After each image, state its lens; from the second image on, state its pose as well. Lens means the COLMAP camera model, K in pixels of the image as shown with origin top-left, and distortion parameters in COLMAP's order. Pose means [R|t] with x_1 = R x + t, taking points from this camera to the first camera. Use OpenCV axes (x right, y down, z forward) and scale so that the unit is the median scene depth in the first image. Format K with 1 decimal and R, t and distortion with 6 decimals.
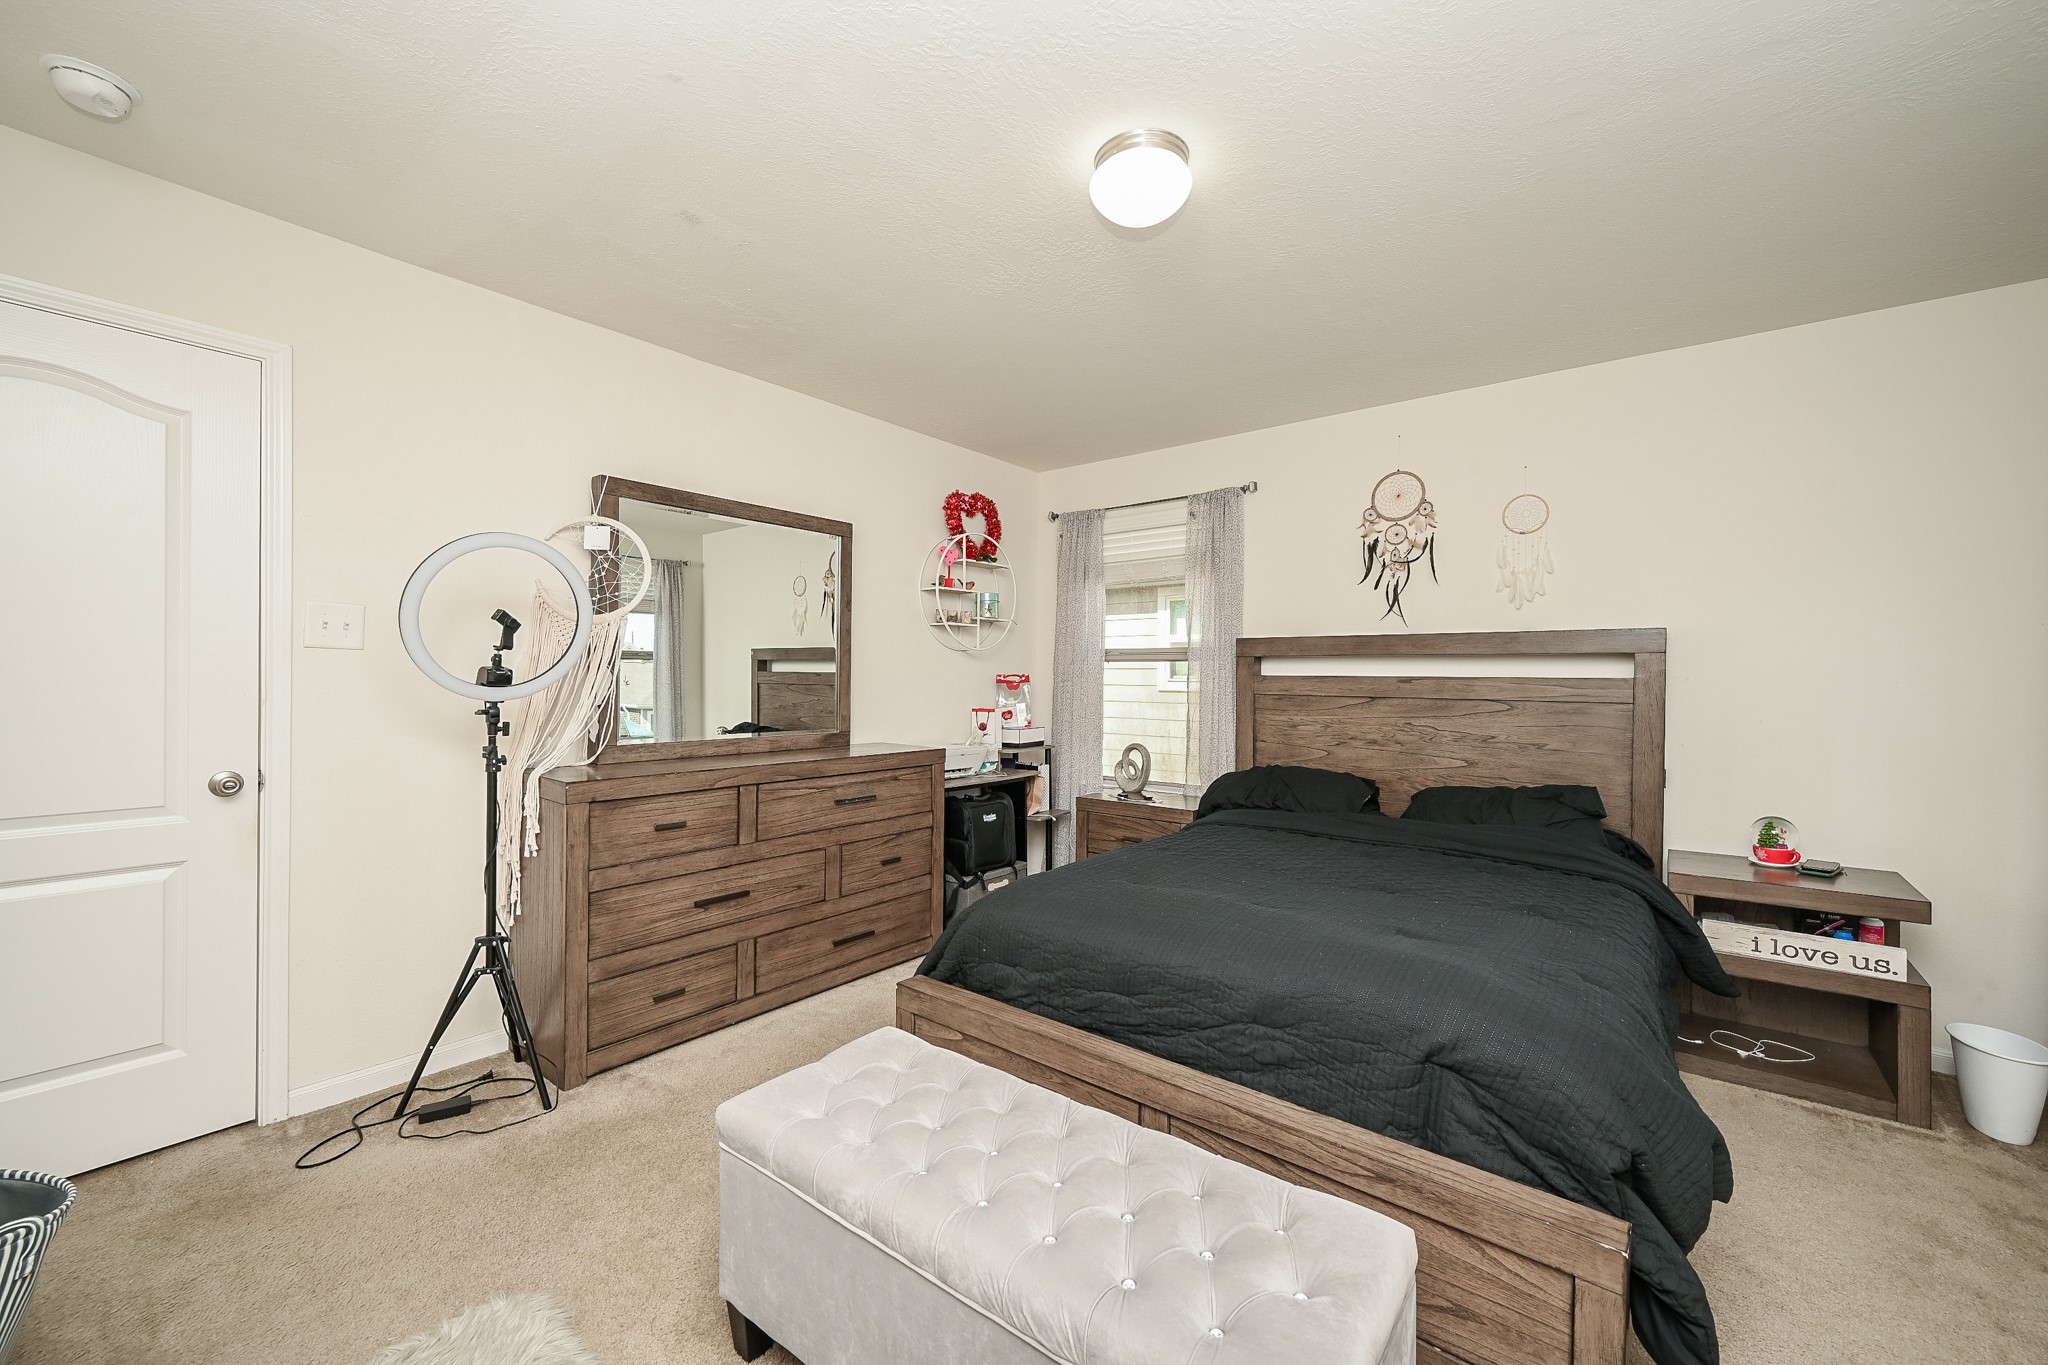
lens RADIAL K [[817.6, 0, 1015.7], [0, 817.6, 676.6], [0, 0, 1]] dist [-0.005522, -0.000248]
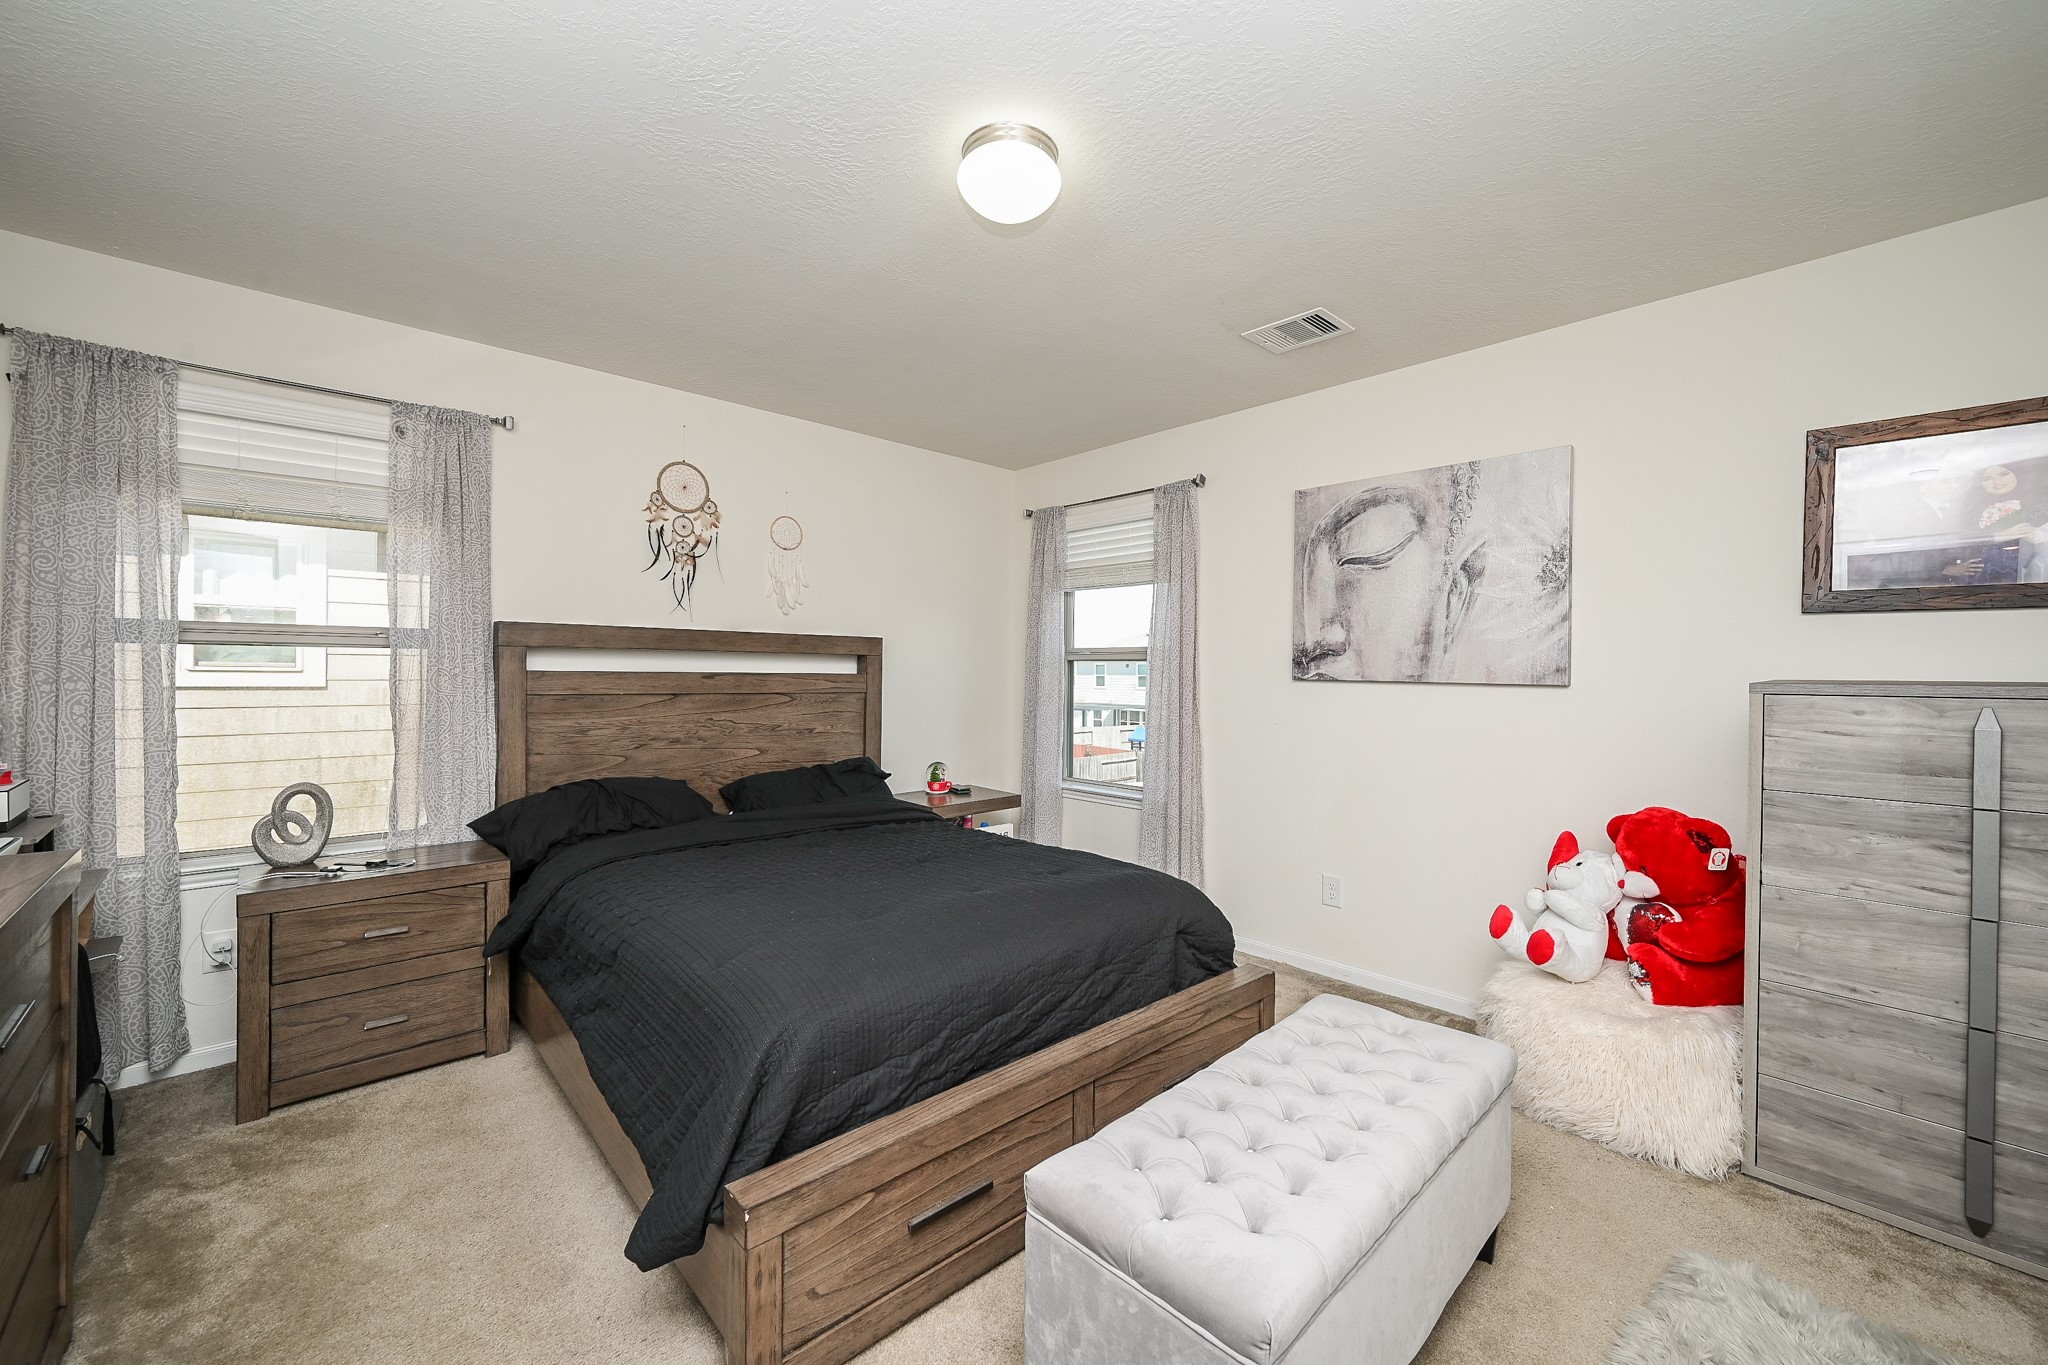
lens RADIAL K [[817.6, 0, 1015.7], [0, 817.6, 676.6], [0, 0, 1]] dist [-0.005522, -0.000248]
pose [[0.125685, -0.013185, 0.991983, -0.484107], [-0.010599, 0.999837, 0.014632, -0.014068], [-0.992014, -0.012353, 0.125525, 0.512494]]
